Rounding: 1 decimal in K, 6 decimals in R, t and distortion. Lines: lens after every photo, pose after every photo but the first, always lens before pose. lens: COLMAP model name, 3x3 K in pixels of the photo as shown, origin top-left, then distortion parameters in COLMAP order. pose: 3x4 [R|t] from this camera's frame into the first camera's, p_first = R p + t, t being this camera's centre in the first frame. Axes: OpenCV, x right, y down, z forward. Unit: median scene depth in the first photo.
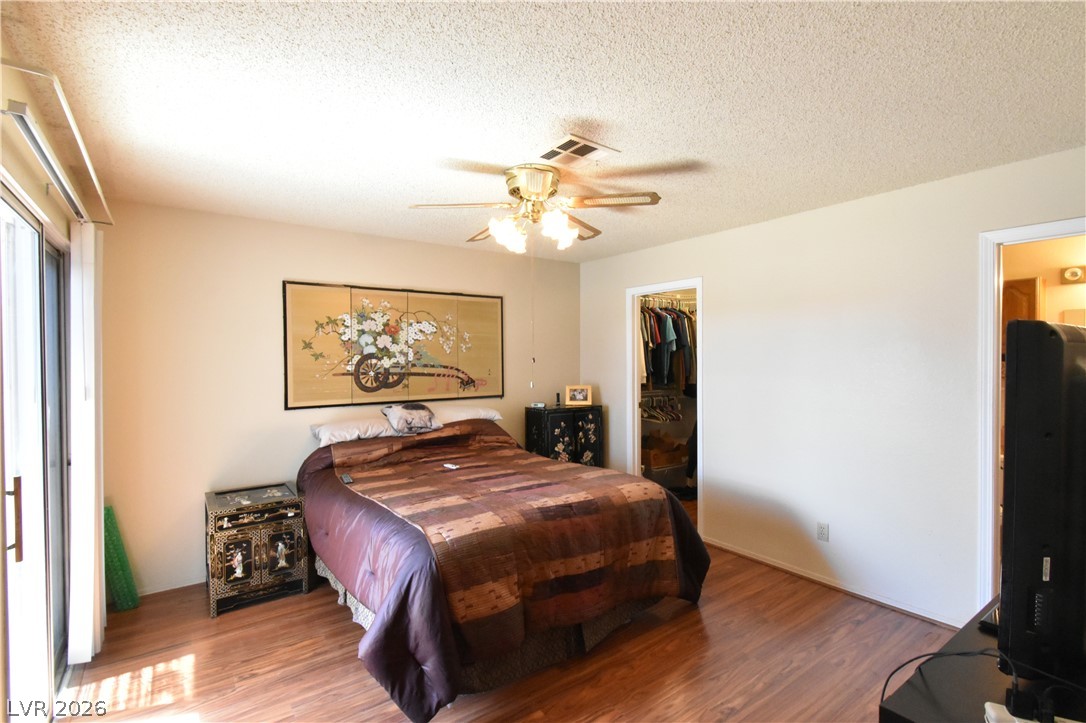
lens RADIAL K [[523.7, 0, 526.2], [0, 523.7, 362.1], [0, 0, 1]] dist [0.001514, -0.000089]
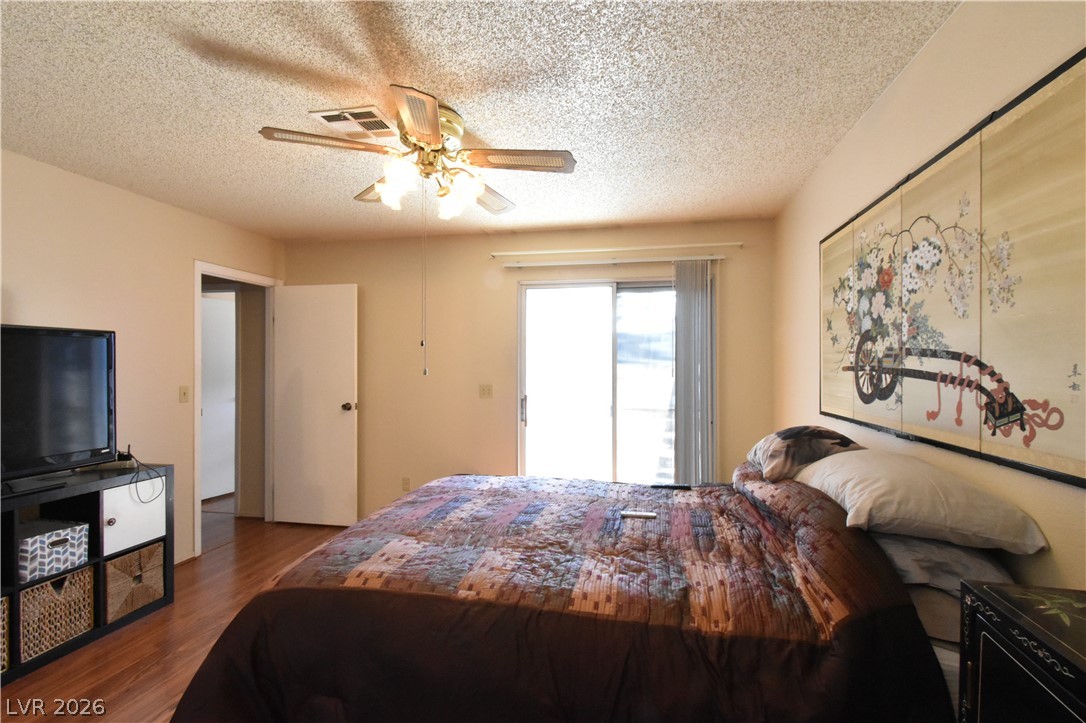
lens RADIAL K [[492.9, 0, 543.0], [0, 492.9, 363.2], [0, 0, 1]] dist [0.001307, -0.000213]
pose [[-0.711704, 0.002329, -0.702475, 0.288471], [-0.005332, 0.999948, 0.008717, 0.013664], [0.702459, 0.009950, -0.711655, 1.114237]]
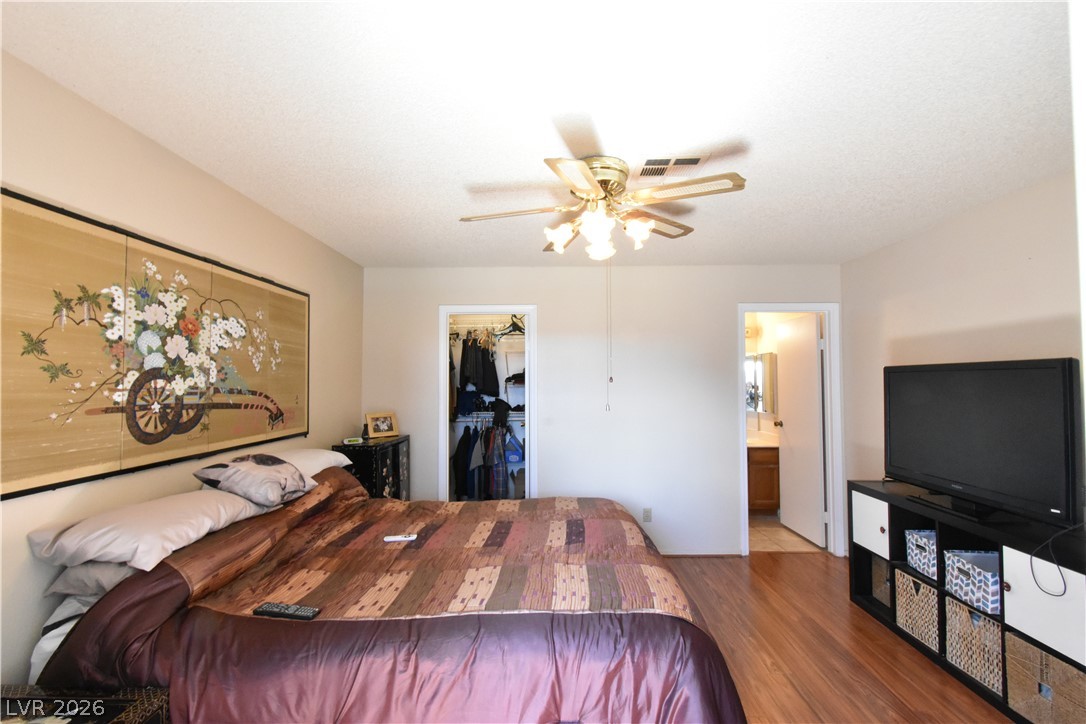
lens RADIAL K [[492.9, 0, 543.0], [0, 492.9, 363.7], [0, 0, 1]] dist [0.001307, -0.000213]
pose [[0.577490, 0.032528, 0.815749, -0.469521], [0.007865, 0.998938, -0.045400, 0.004066], [-0.816360, 0.032634, 0.576621, 0.399062]]
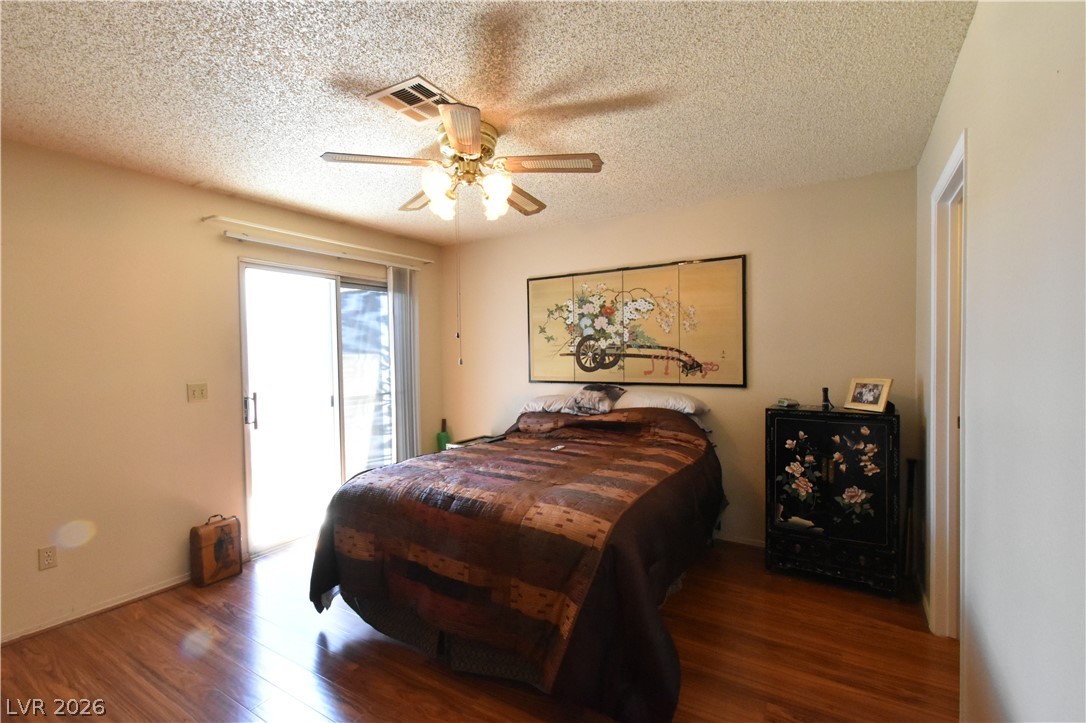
lens RADIAL K [[487.6, 0, 524.4], [0, 487.6, 361.7], [0, 0, 1]] dist [-0.000968, -0.000094]
pose [[0.375964, 0.018595, -0.926448, 0.559541], [0.001328, 0.999787, 0.020606, 0.016450], [0.926633, -0.008977, 0.375859, 0.503626]]
